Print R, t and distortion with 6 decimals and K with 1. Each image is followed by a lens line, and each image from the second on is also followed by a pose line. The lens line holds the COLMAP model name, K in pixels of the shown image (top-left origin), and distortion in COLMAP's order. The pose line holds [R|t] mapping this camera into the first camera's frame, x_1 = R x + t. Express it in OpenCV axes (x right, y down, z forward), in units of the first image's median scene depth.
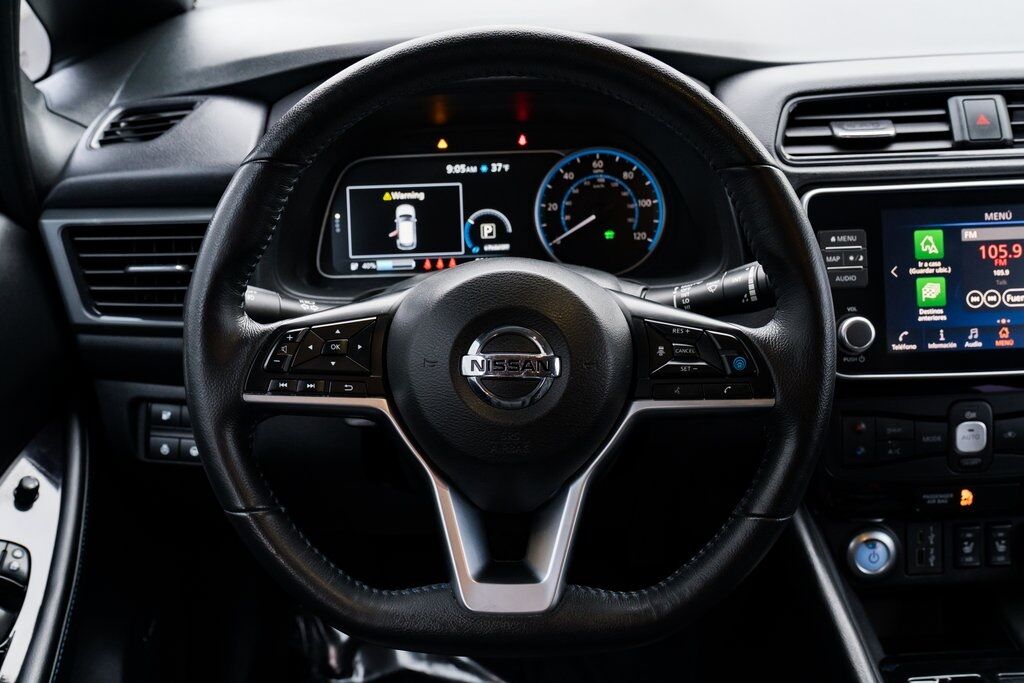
lens RADIAL K [[1109.5, 0, 514.4], [0, 1109.5, 340.6], [0, 0, 1]] dist [0.010791, 0.000000]
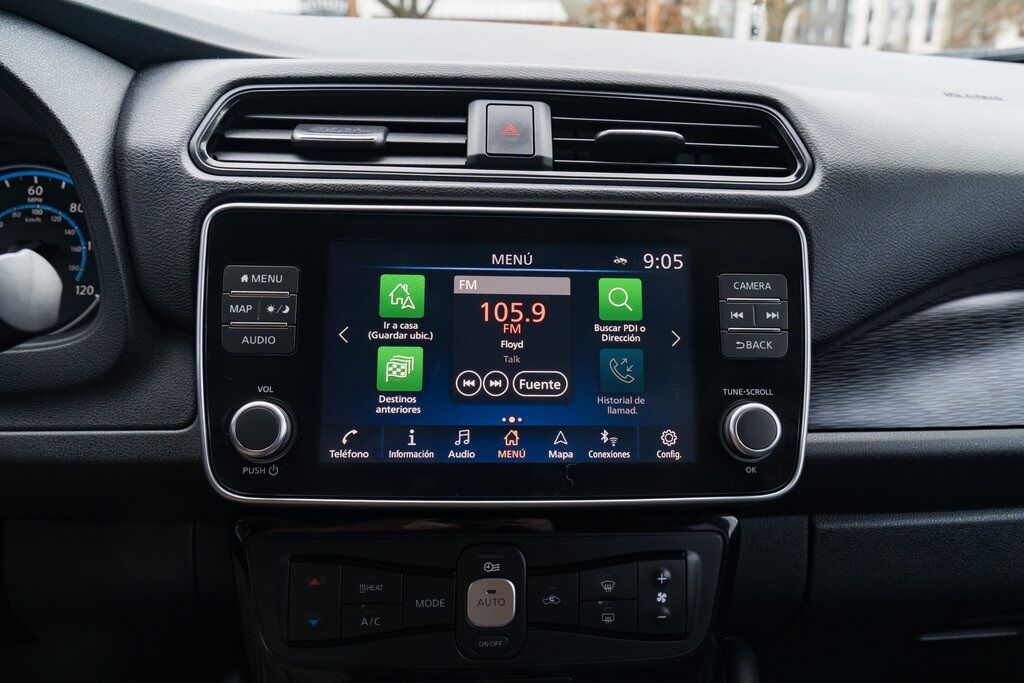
lens RADIAL K [[810.4, 0, 540.4], [0, 810.4, 337.4], [0, 0, 1]] dist [-0.009034, 0.005235]
pose [[0.998100, 0.045798, 0.041212, 0.395919], [-0.038397, 0.985504, -0.165249, 0.010990], [-0.048183, 0.163353, 0.985390, 0.486705]]
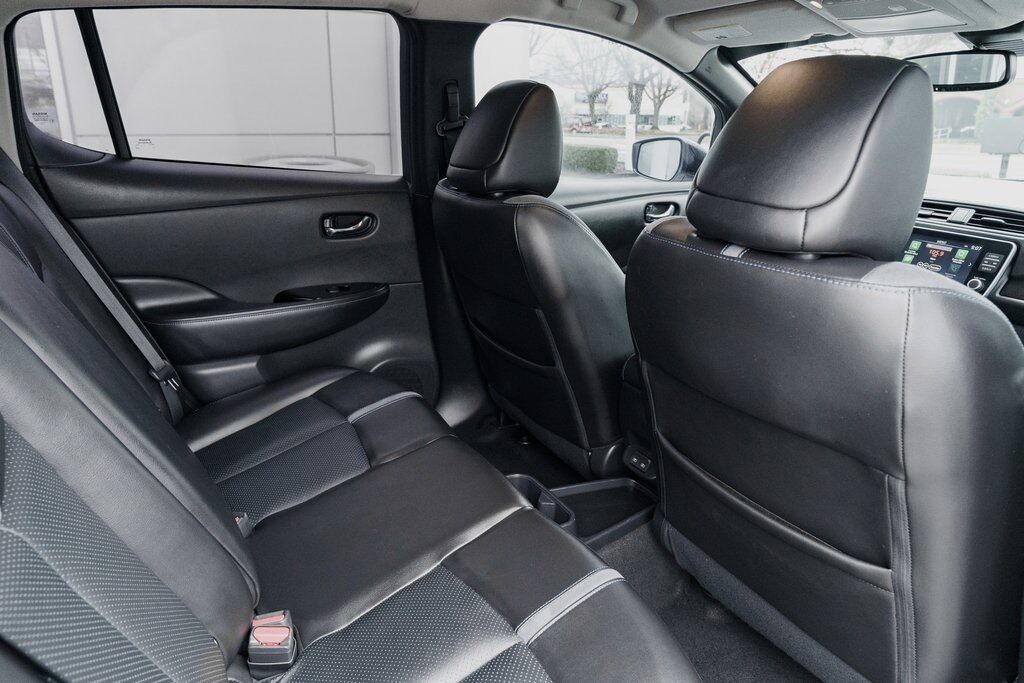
lens RADIAL K [[698.1, 0, 505.7], [0, 698.1, 345.6], [0, 0, 1]] dist [-0.021533, 0.006287]
pose [[0.457313, 0.325182, -0.827720, 1.411768], [-0.439751, 0.891681, 0.107349, 0.419868], [0.772971, 0.314898, 0.550777, -0.795060]]
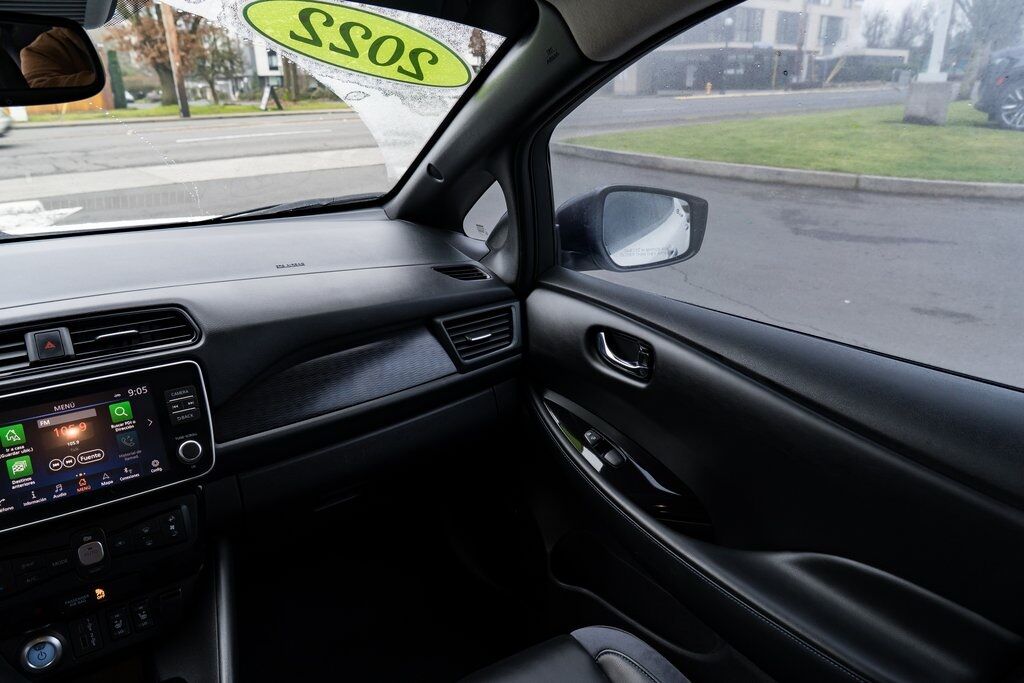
lens RADIAL K [[698.1, 0, 505.6], [0, 698.1, 349.4], [0, 0, 1]] dist [-0.021533, 0.006287]
pose [[0.845287, -0.160233, 0.509720, 0.432657], [0.225320, 0.971899, -0.068135, 0.010061], [-0.484479, 0.172444, 0.857638, -0.098823]]
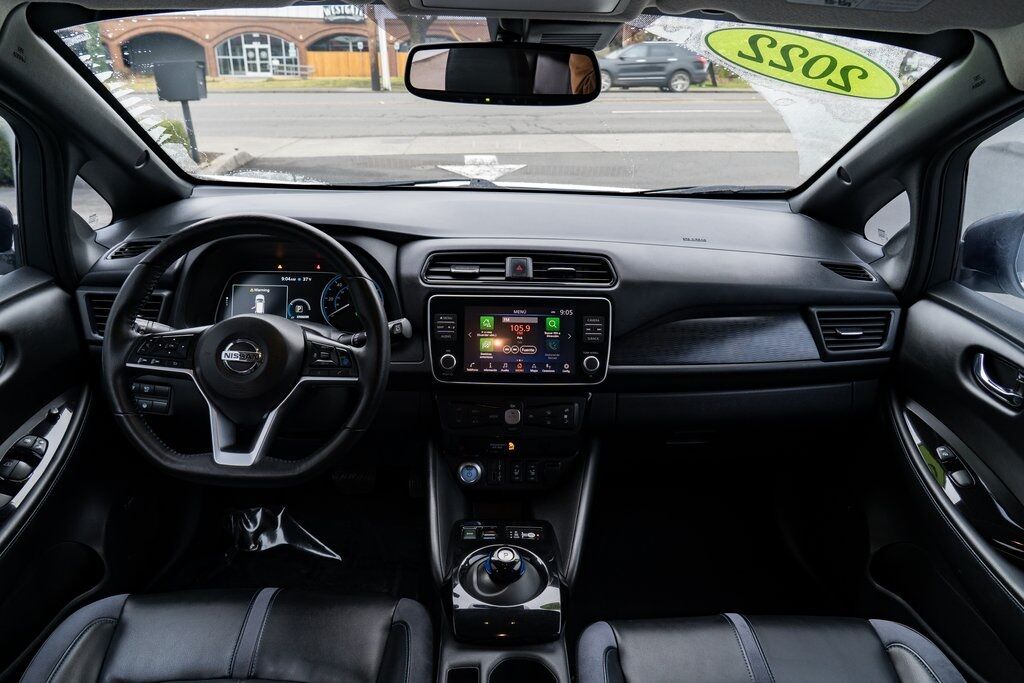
lens RADIAL K [[698.1, 0, 513.6], [0, 698.1, 343.9], [0, 0, 1]] dist [-0.021533, 0.006287]
pose [[0.998422, 0.051860, 0.021549, 0.361829], [-0.049605, 0.994285, -0.094535, 0.072147], [-0.026328, 0.093316, 0.995288, -0.315538]]
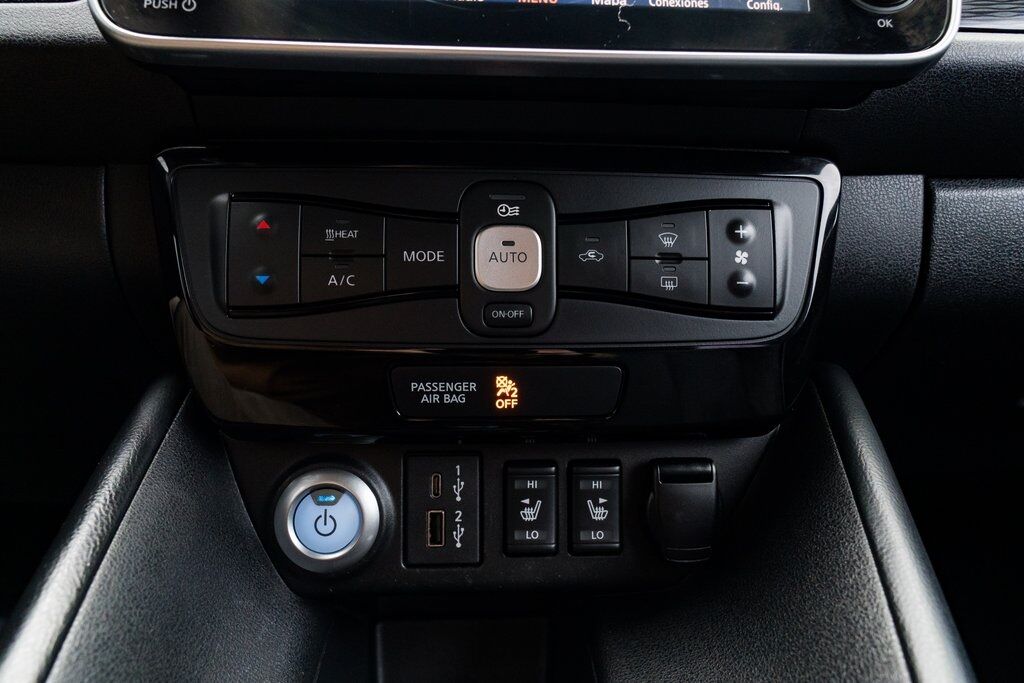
lens RADIAL K [[698.1, 0, 518.3], [0, 698.1, 344.9], [0, 0, 1]] dist [-0.021533, 0.006287]
pose [[0.999060, 0.034172, 0.026669, 0.391714], [-0.029523, 0.986907, -0.158562, 0.163038], [-0.031738, 0.157626, 0.986989, 0.686272]]
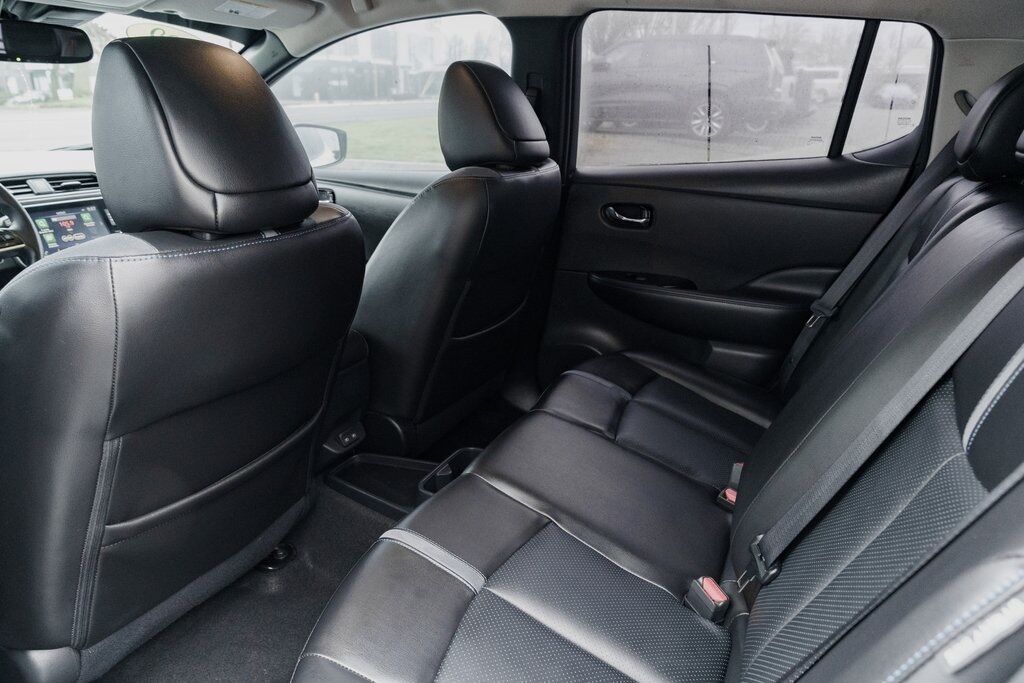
lens RADIAL K [[698.1, 0, 516.4], [0, 698.1, 349.9], [0, 0, 1]] dist [-0.021533, 0.006287]
pose [[0.456927, -0.261262, 0.850271, -0.657666], [0.383786, 0.920246, 0.076520, 0.525907], [-0.802450, 0.291358, 0.520754, -0.826157]]
